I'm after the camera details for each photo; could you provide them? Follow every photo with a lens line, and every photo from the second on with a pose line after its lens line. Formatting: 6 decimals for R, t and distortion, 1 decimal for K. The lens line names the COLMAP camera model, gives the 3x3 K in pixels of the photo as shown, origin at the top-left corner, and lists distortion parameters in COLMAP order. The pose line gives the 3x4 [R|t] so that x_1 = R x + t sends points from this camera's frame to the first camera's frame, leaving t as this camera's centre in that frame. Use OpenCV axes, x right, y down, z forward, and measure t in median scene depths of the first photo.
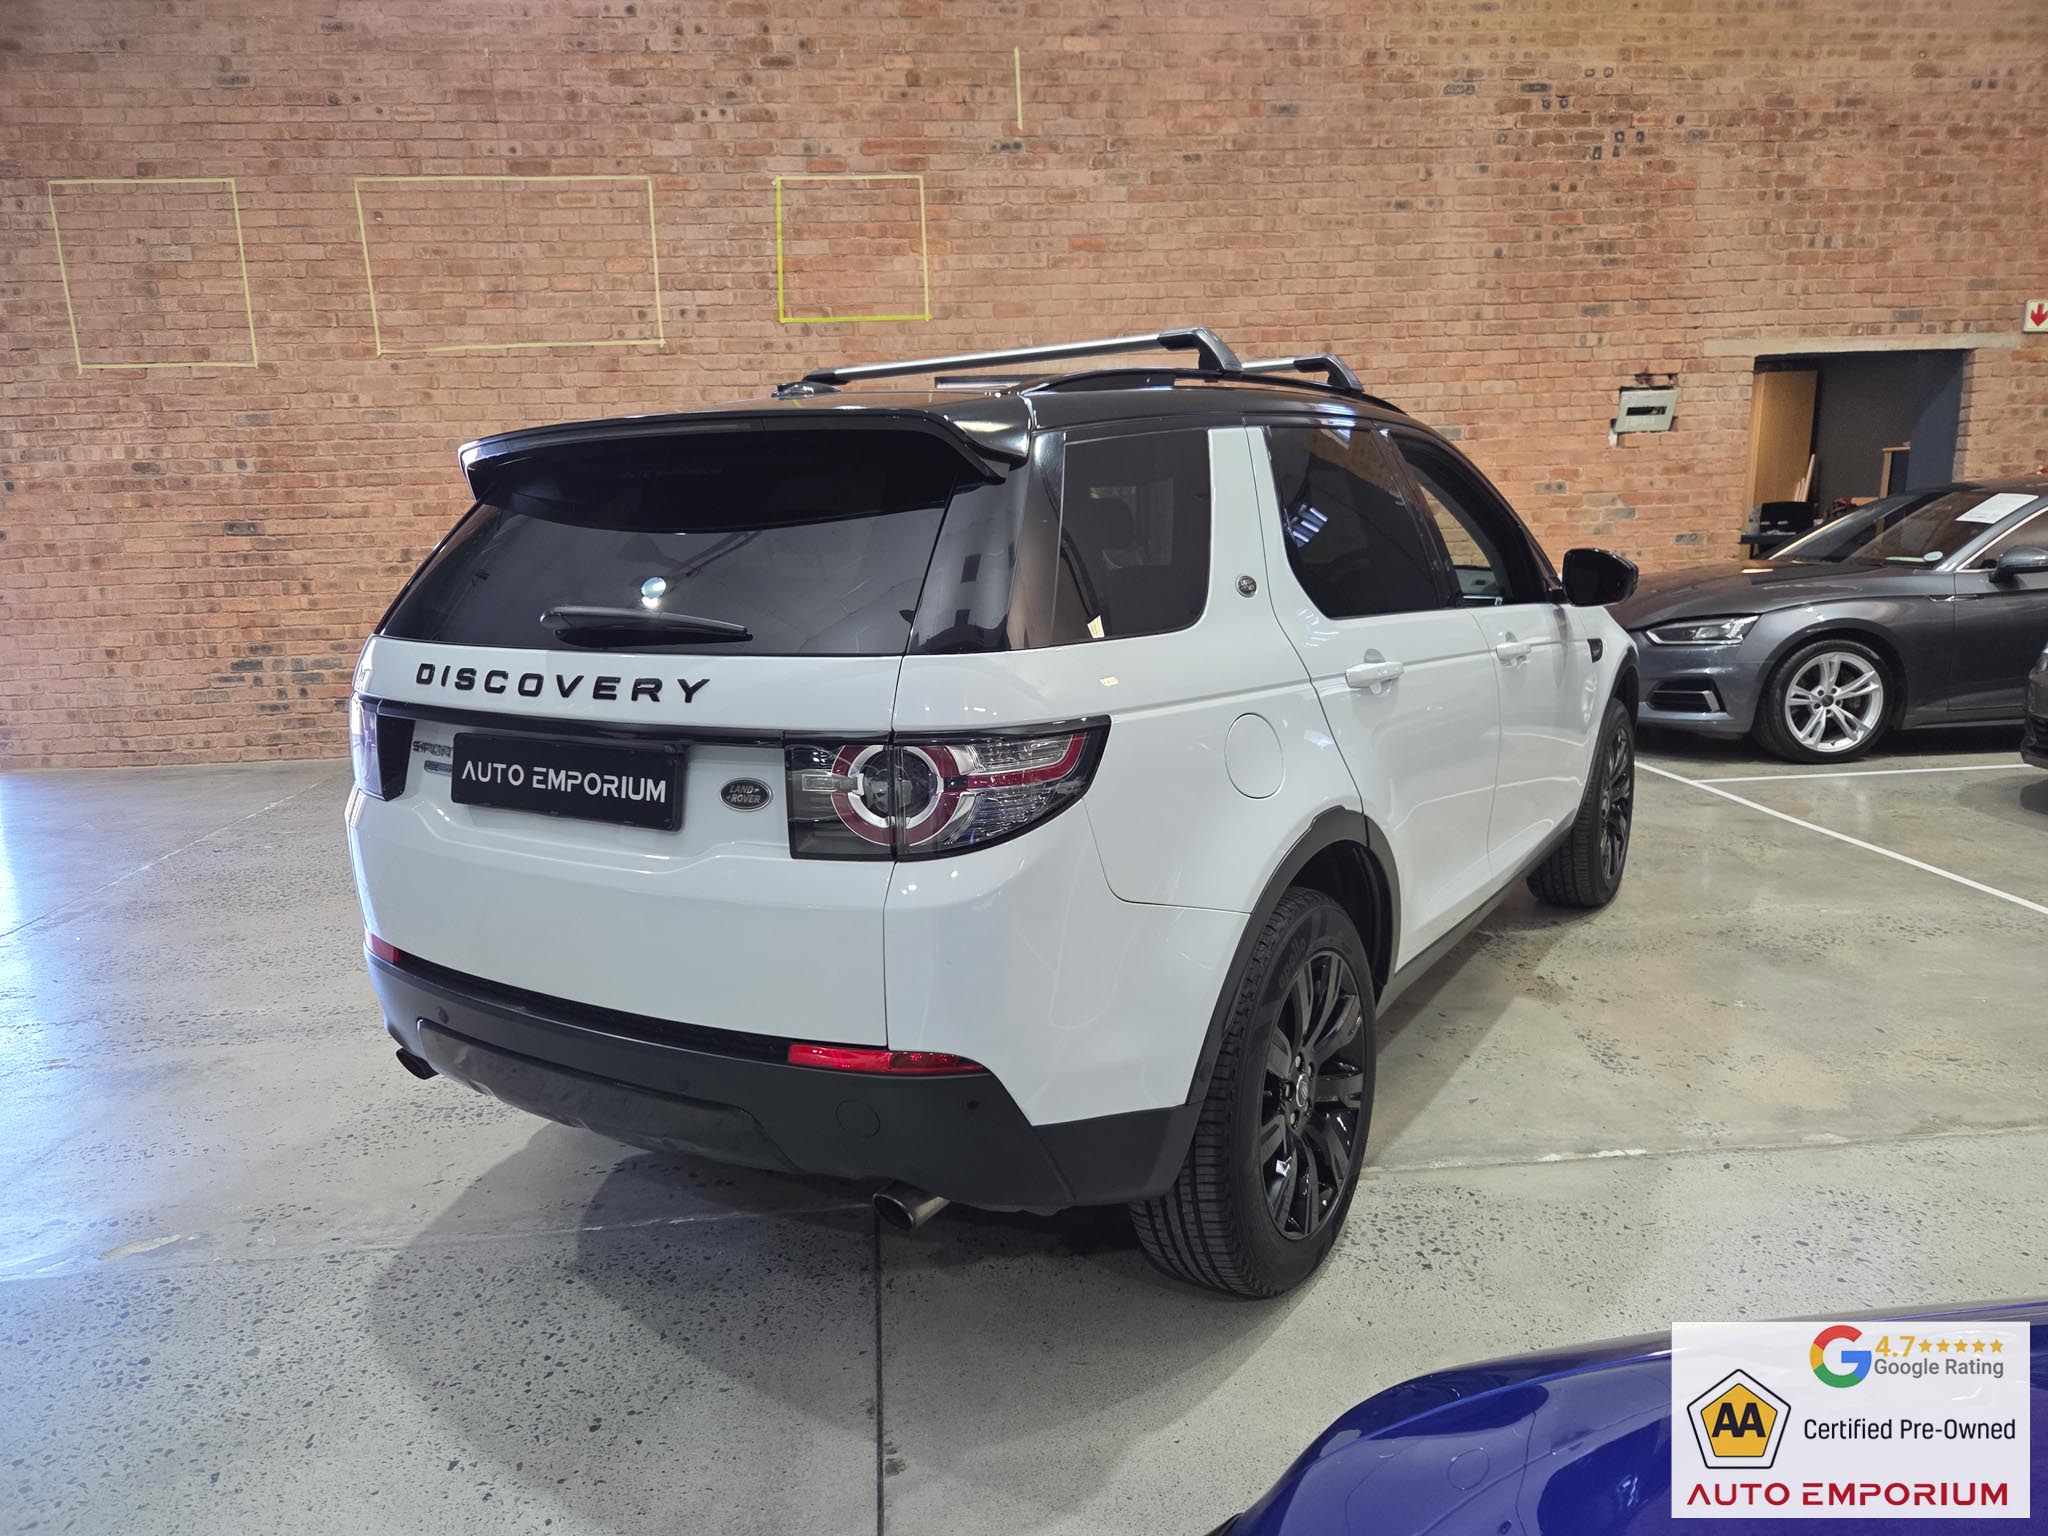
lens RADIAL K [[1376.7, 0, 1016.7], [0, 1376.7, 787.7], [0, 0, 1]] dist [0.054621, -0.048285]
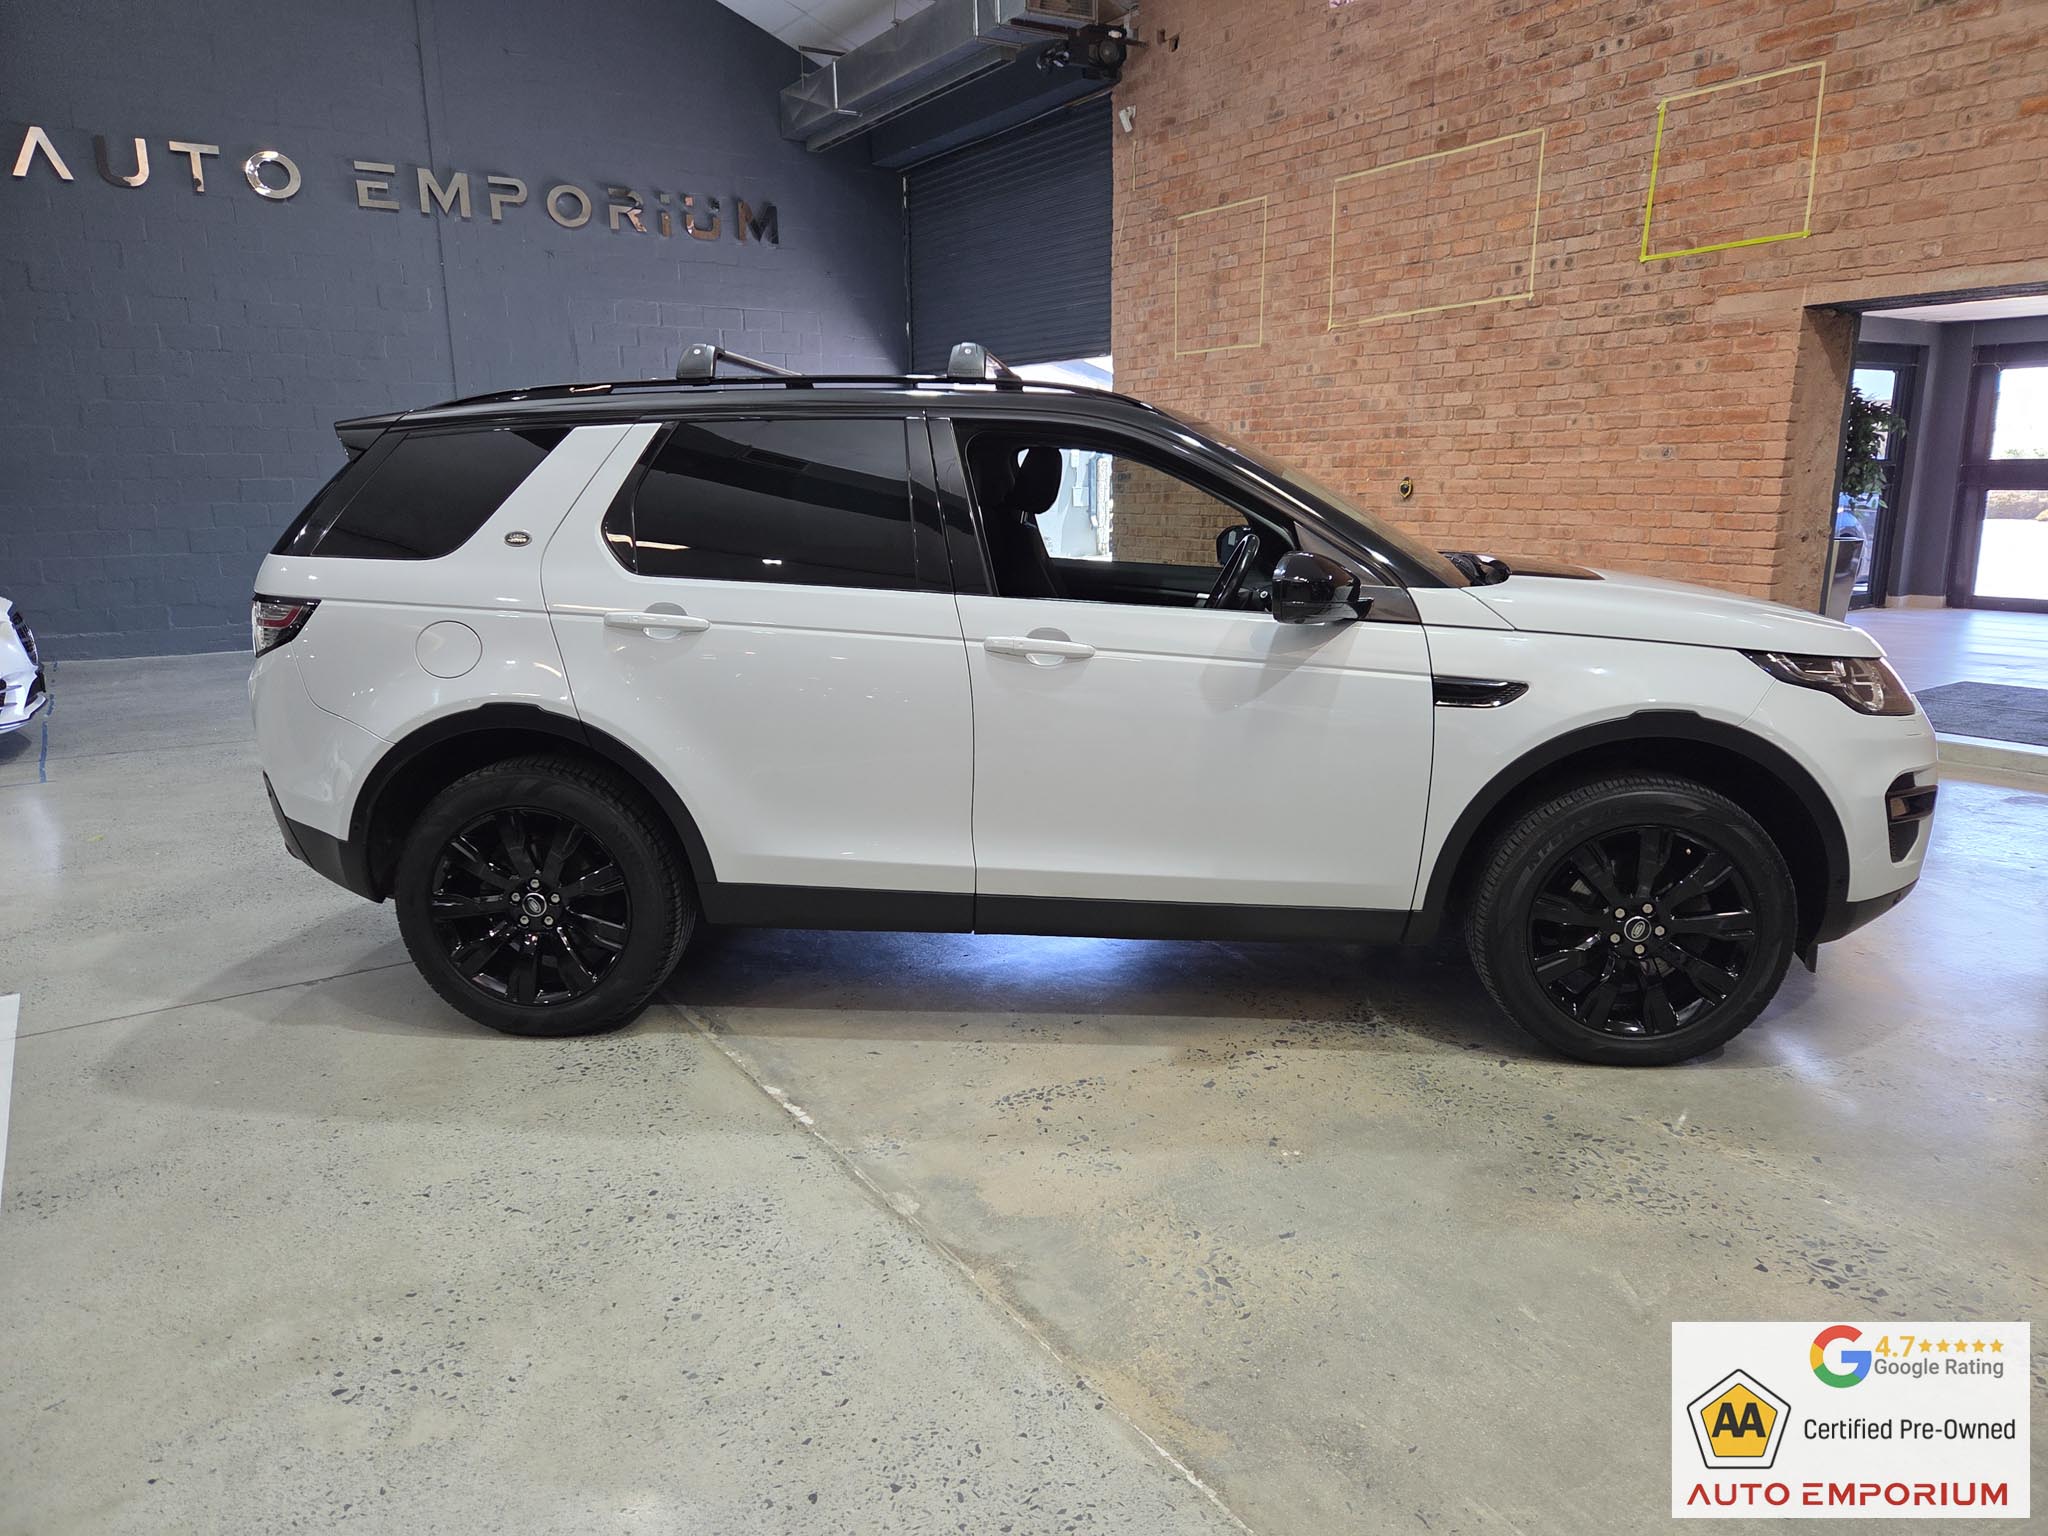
lens RADIAL K [[1371.5, 0, 1024.0], [0, 1371.5, 768.0], [0, 0, 1]] dist [0.066510, -0.057576]
pose [[0.475855, 0.211055, -0.853826, 0.492718], [-0.184982, 0.973084, 0.137440, -0.060977], [0.859851, 0.092541, 0.502088, 0.218242]]
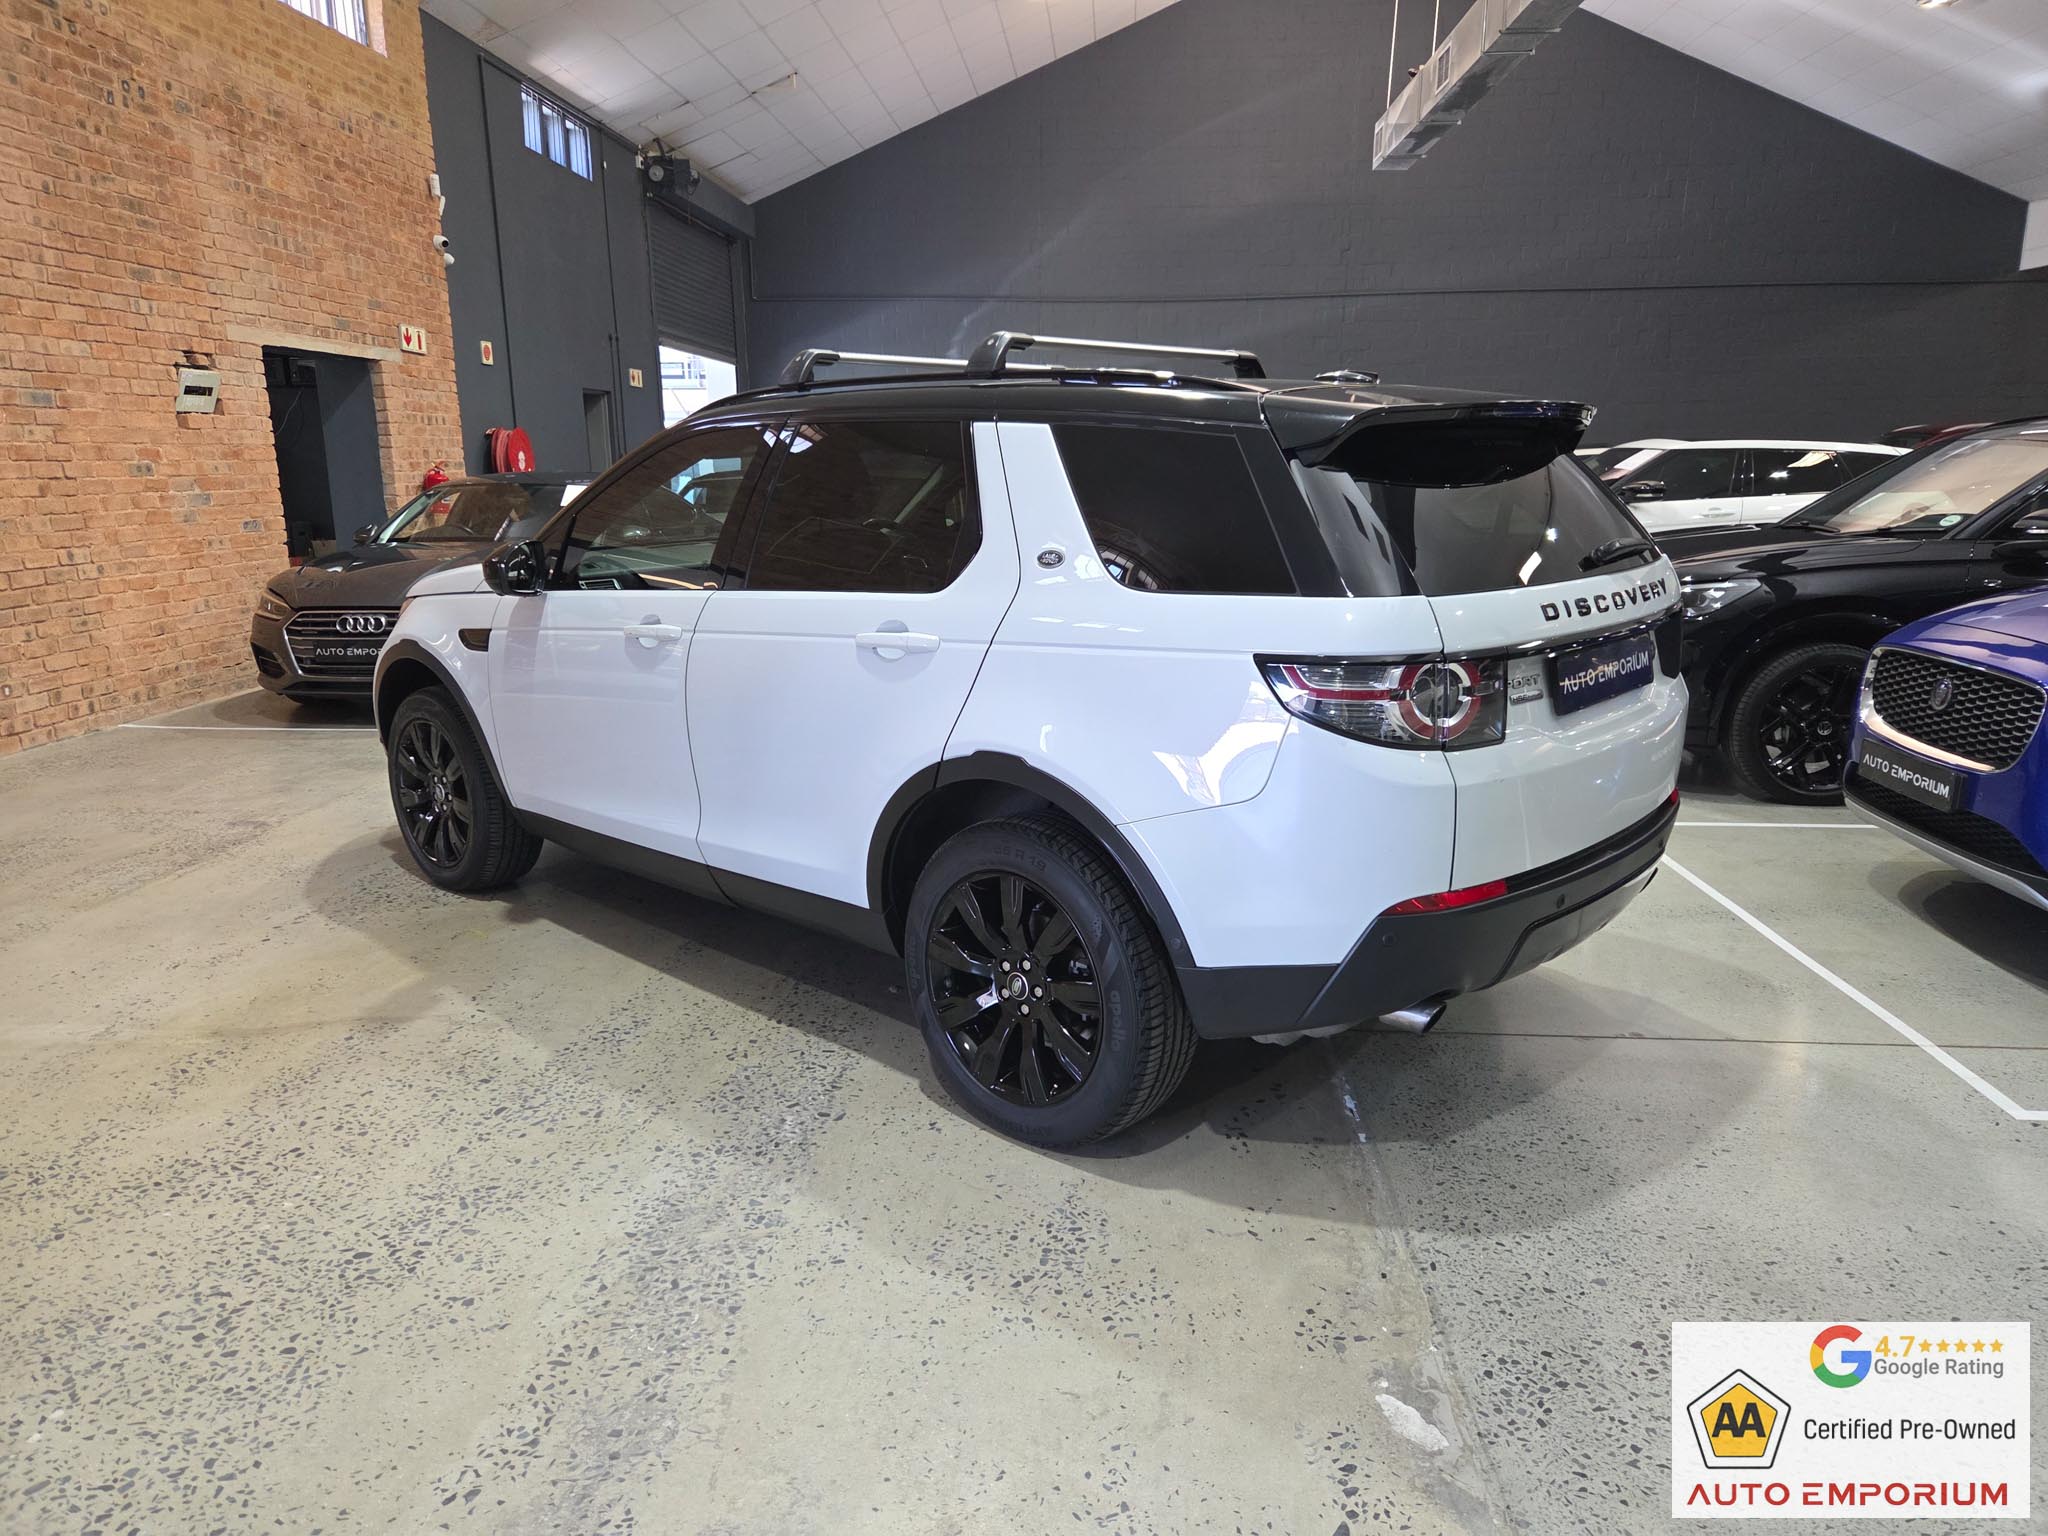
lens RADIAL K [[1371.1, 0, 1023.1], [0, 1371.1, 781.9], [0, 0, 1]] dist [0.063556, -0.055113]
pose [[0.156824, -0.196944, 0.967791, -0.458370], [0.199527, 0.966028, 0.164253, -0.062115], [-0.967262, 0.167342, 0.190792, 0.344558]]
